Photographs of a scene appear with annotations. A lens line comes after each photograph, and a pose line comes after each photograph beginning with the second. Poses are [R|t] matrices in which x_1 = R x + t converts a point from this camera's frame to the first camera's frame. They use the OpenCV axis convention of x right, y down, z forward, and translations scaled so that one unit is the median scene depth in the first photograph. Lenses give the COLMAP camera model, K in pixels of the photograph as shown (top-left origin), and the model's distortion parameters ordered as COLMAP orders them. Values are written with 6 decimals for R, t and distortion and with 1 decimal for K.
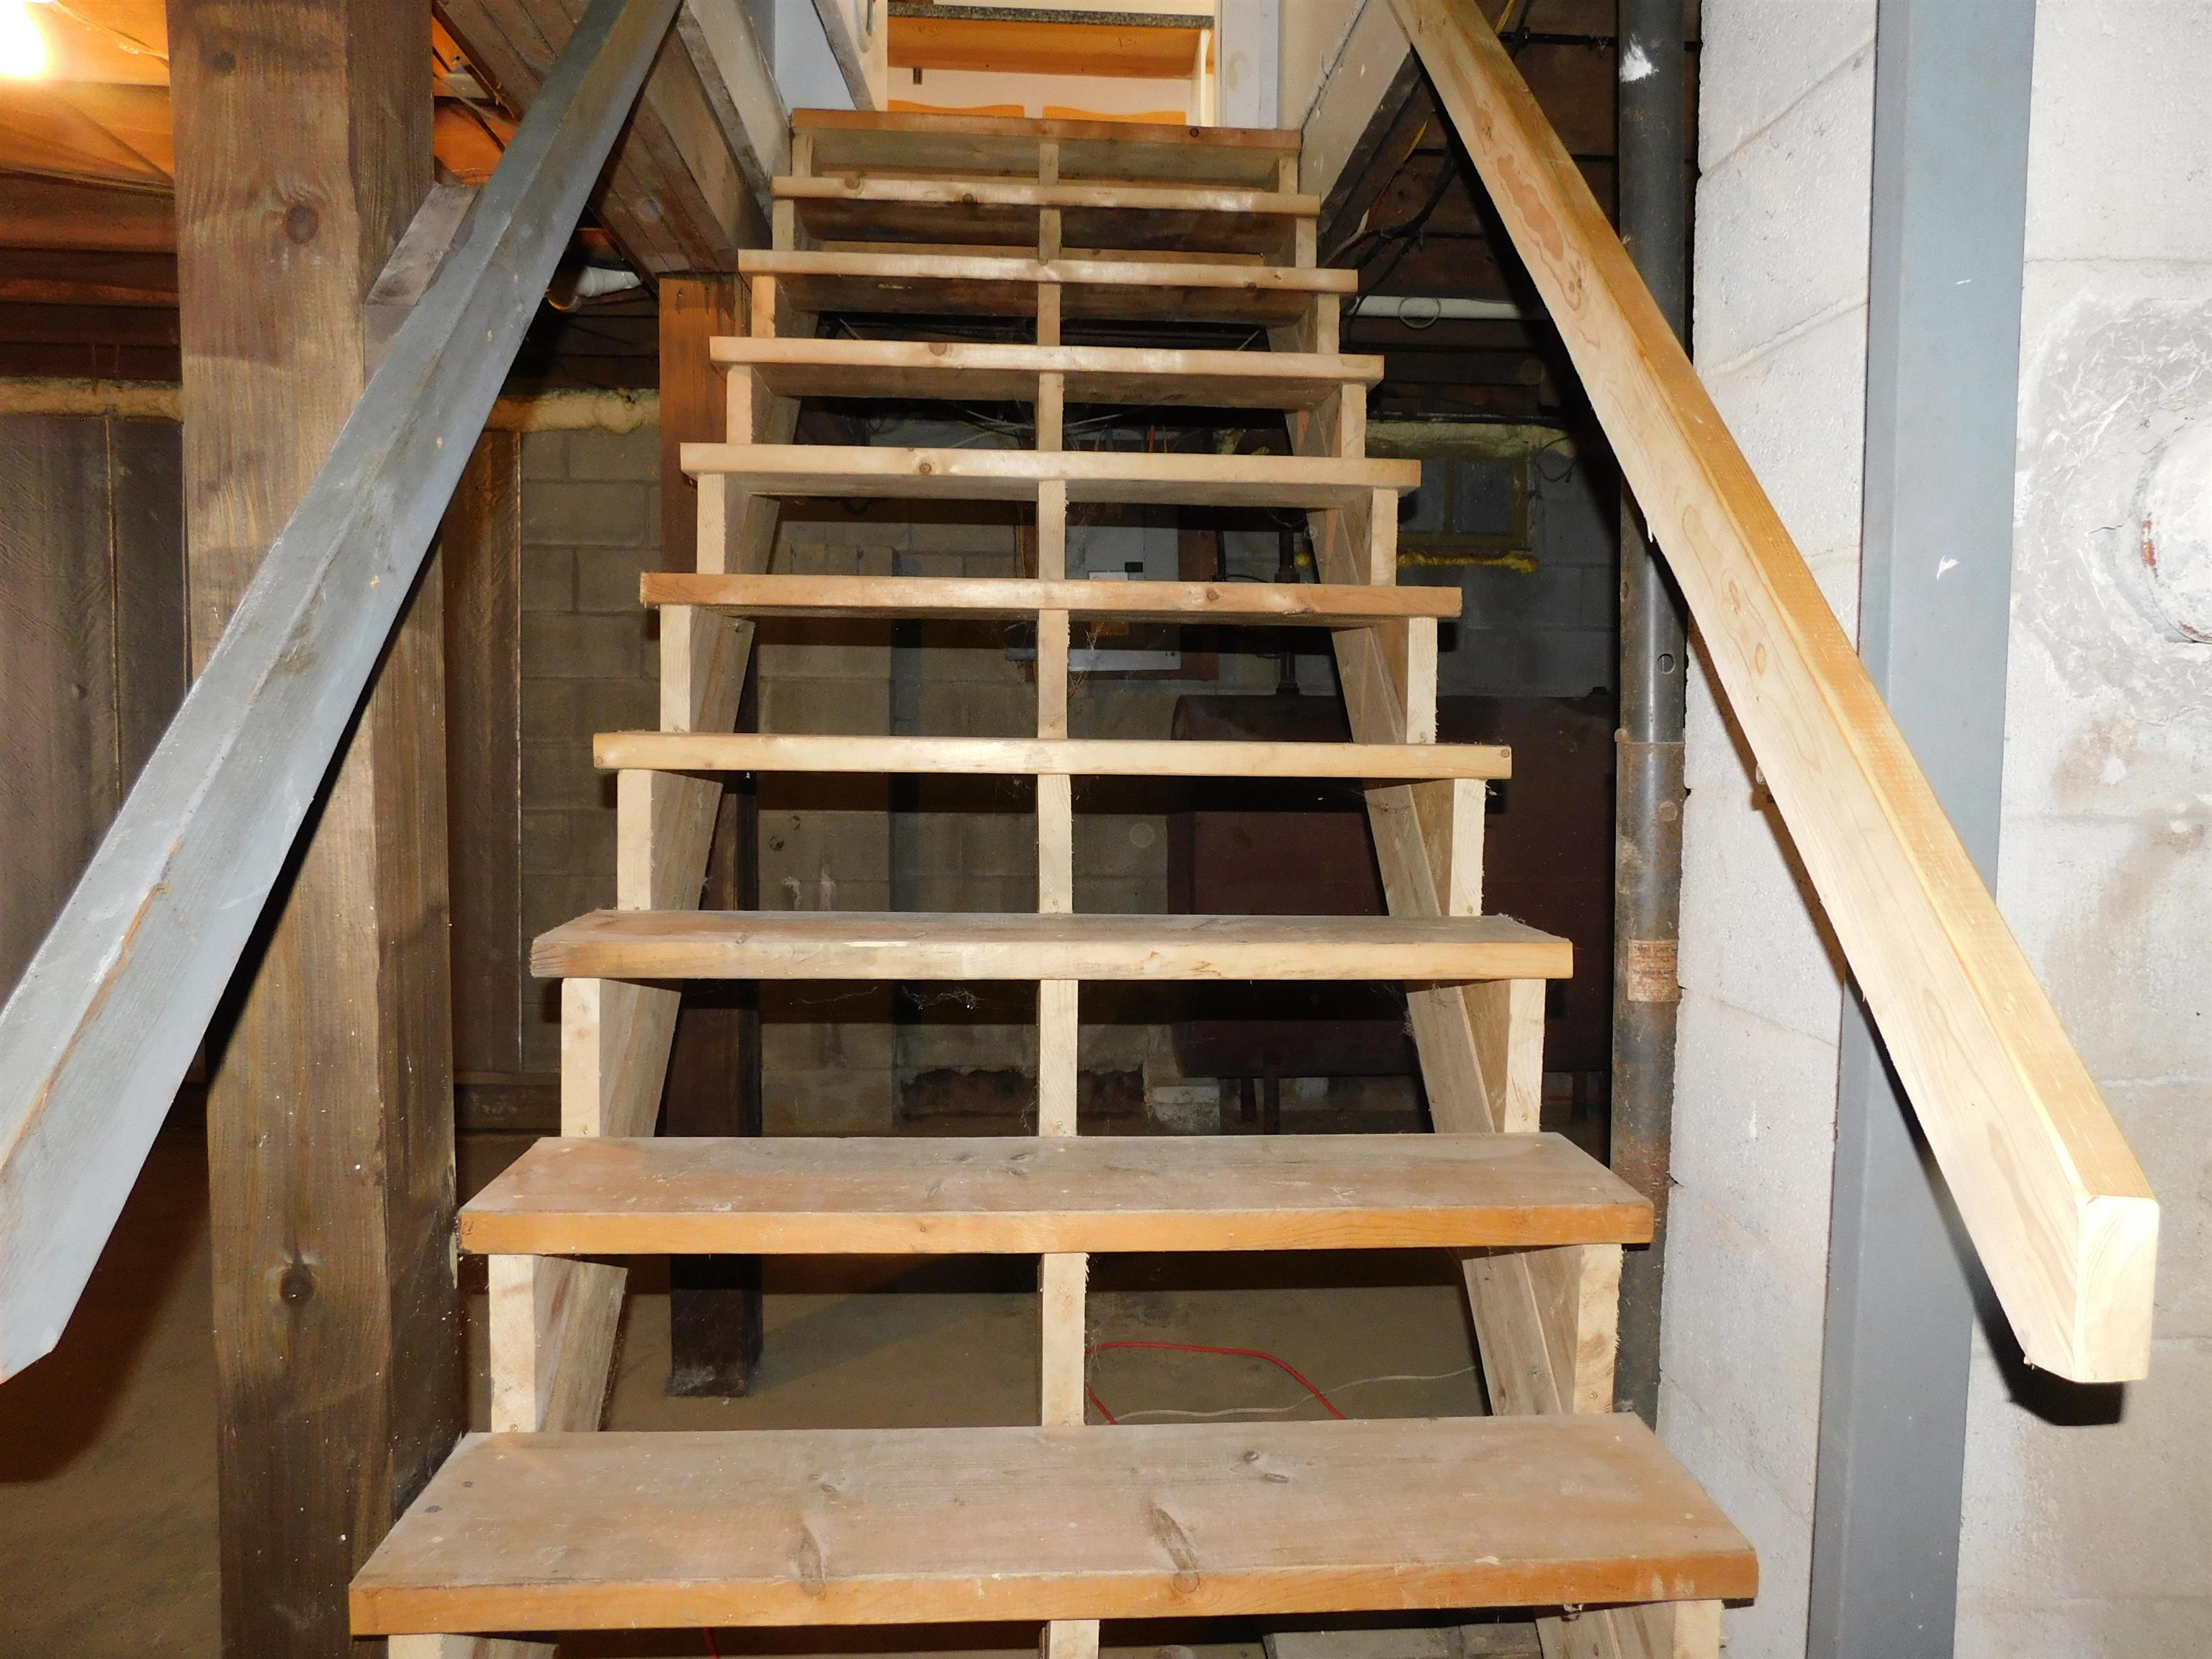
lens RADIAL K [[1460.7, 0, 1102.6], [0, 1460.7, 827.4], [0, 0, 1]] dist [-0.041473, 0.022059]
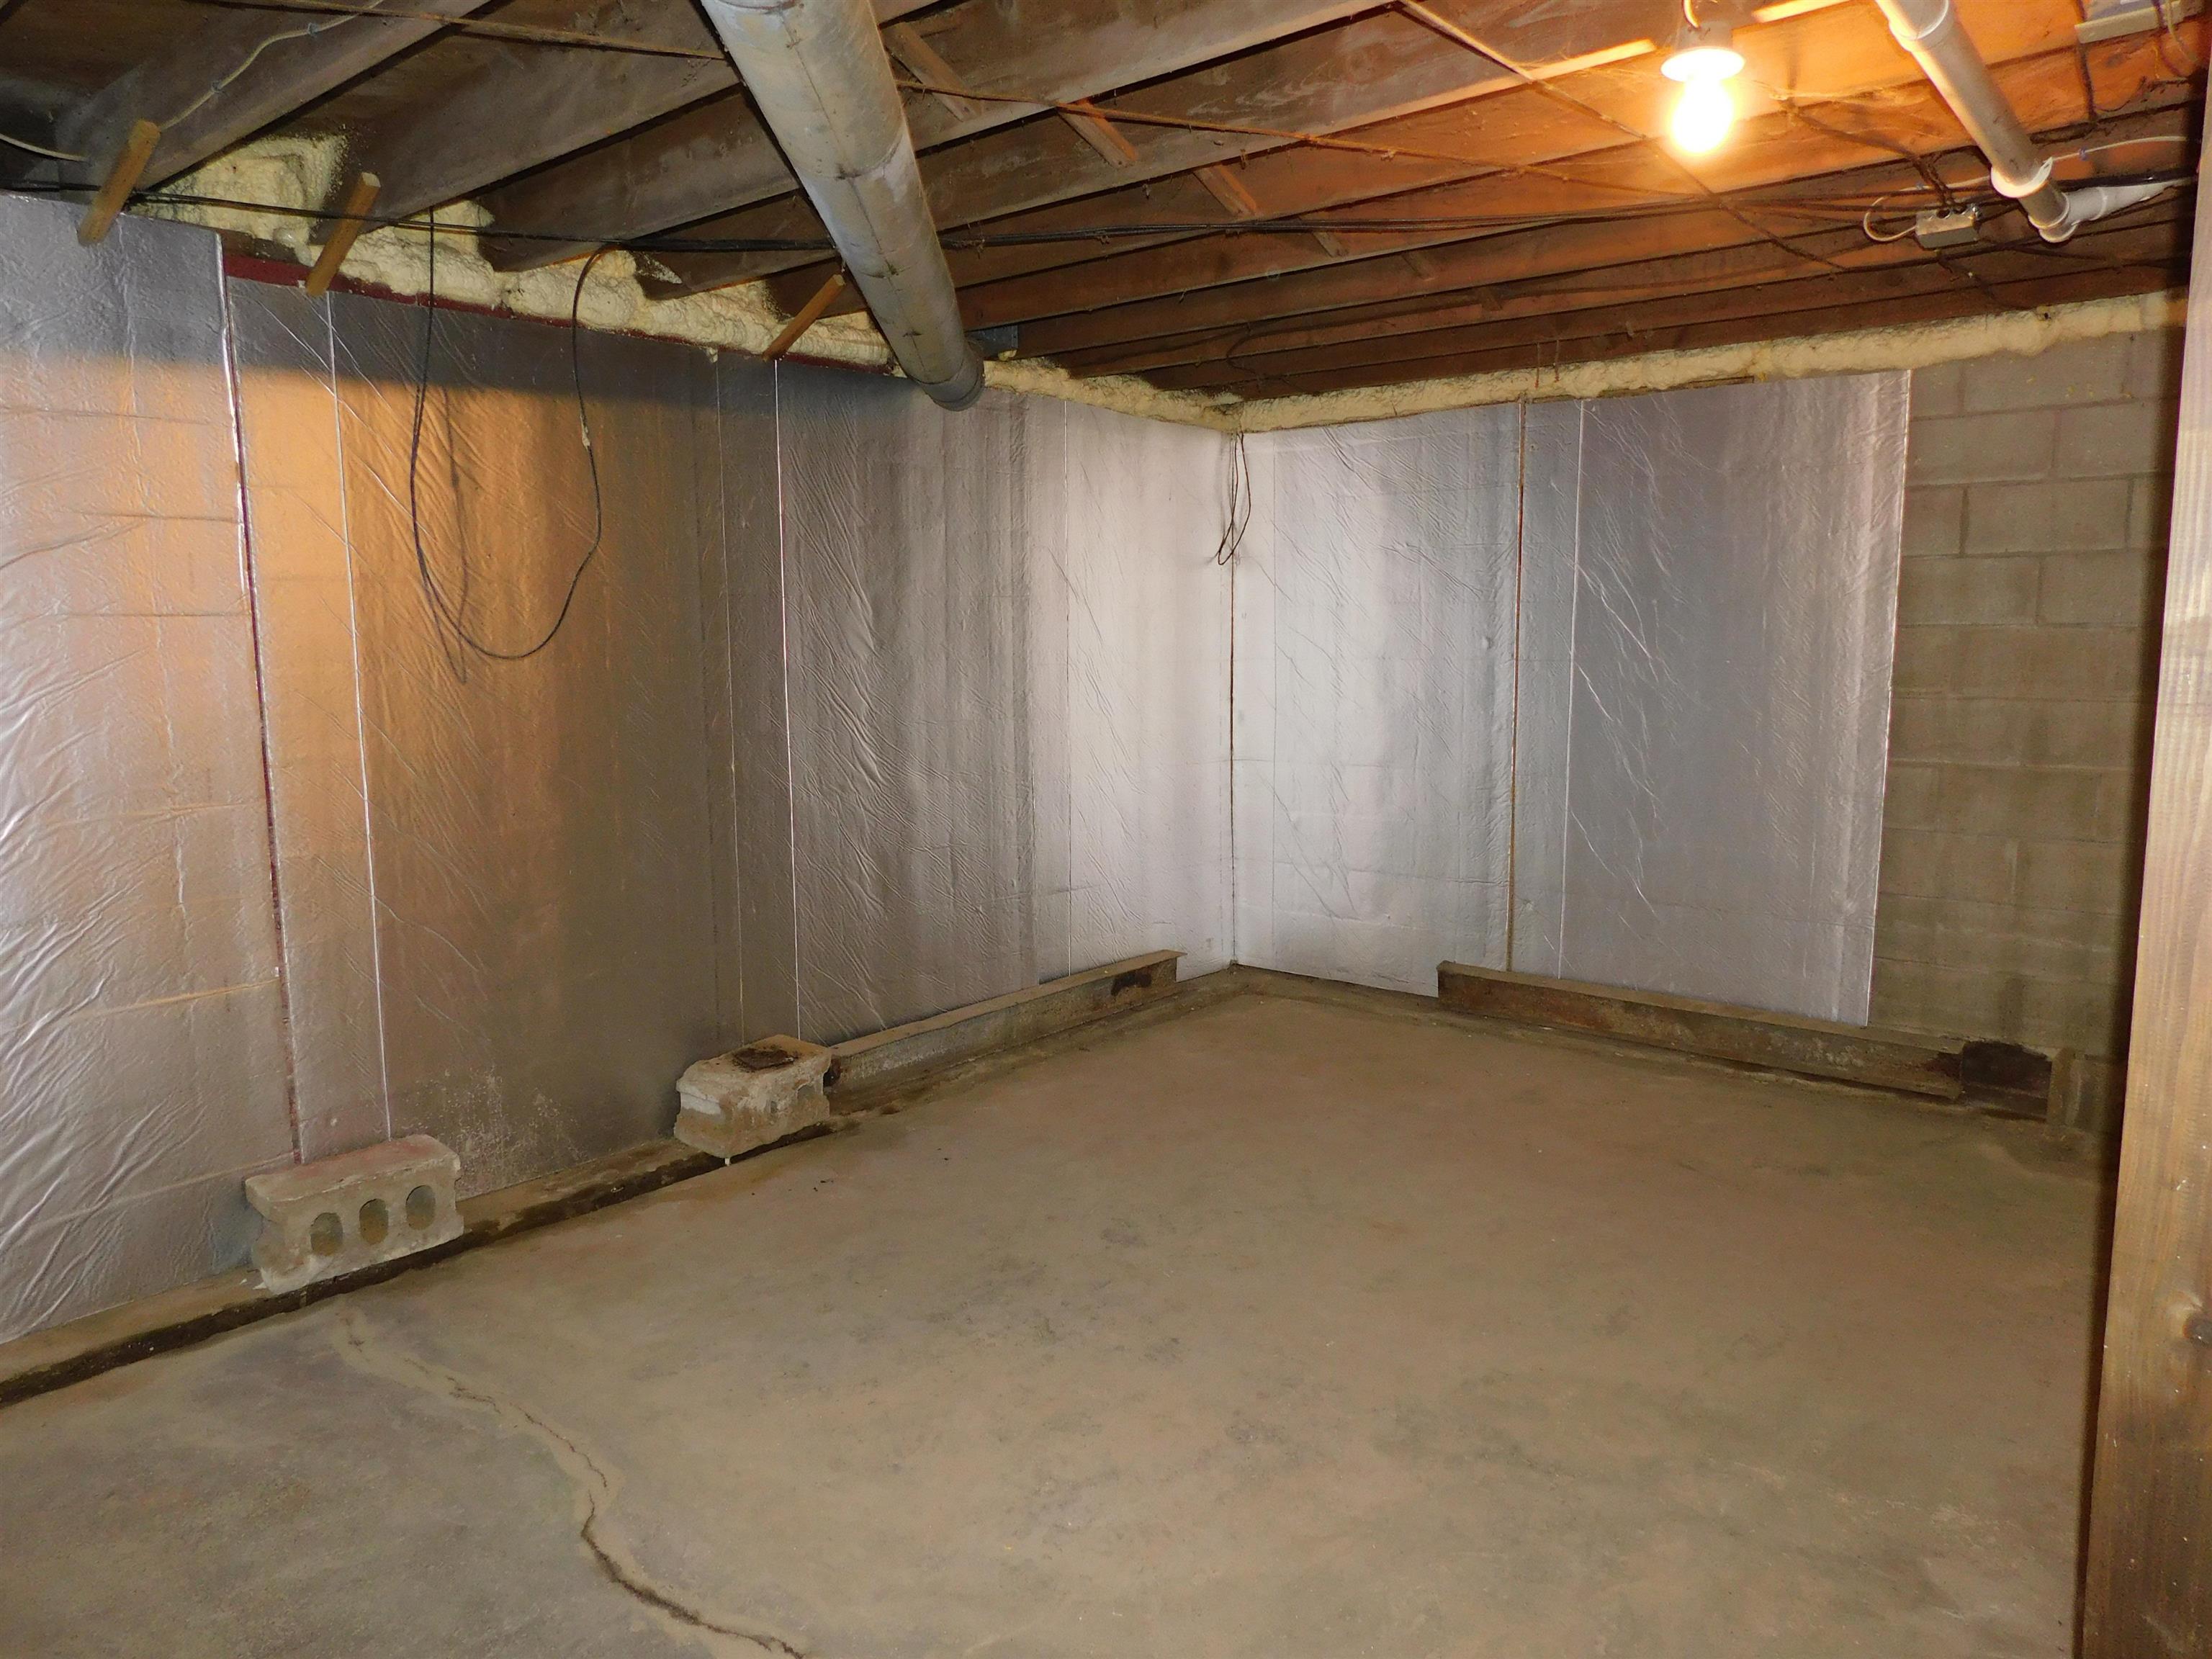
lens RADIAL K [[1460.7, 0, 1109.6], [0, 1460.7, 823.7], [0, 0, 1]] dist [-0.041473, 0.022059]
pose [[0.729106, 0.075871, -0.680183, -0.115576], [-0.035487, 0.996690, 0.073135, -0.022804], [0.683480, -0.029185, 0.729385, -0.069840]]
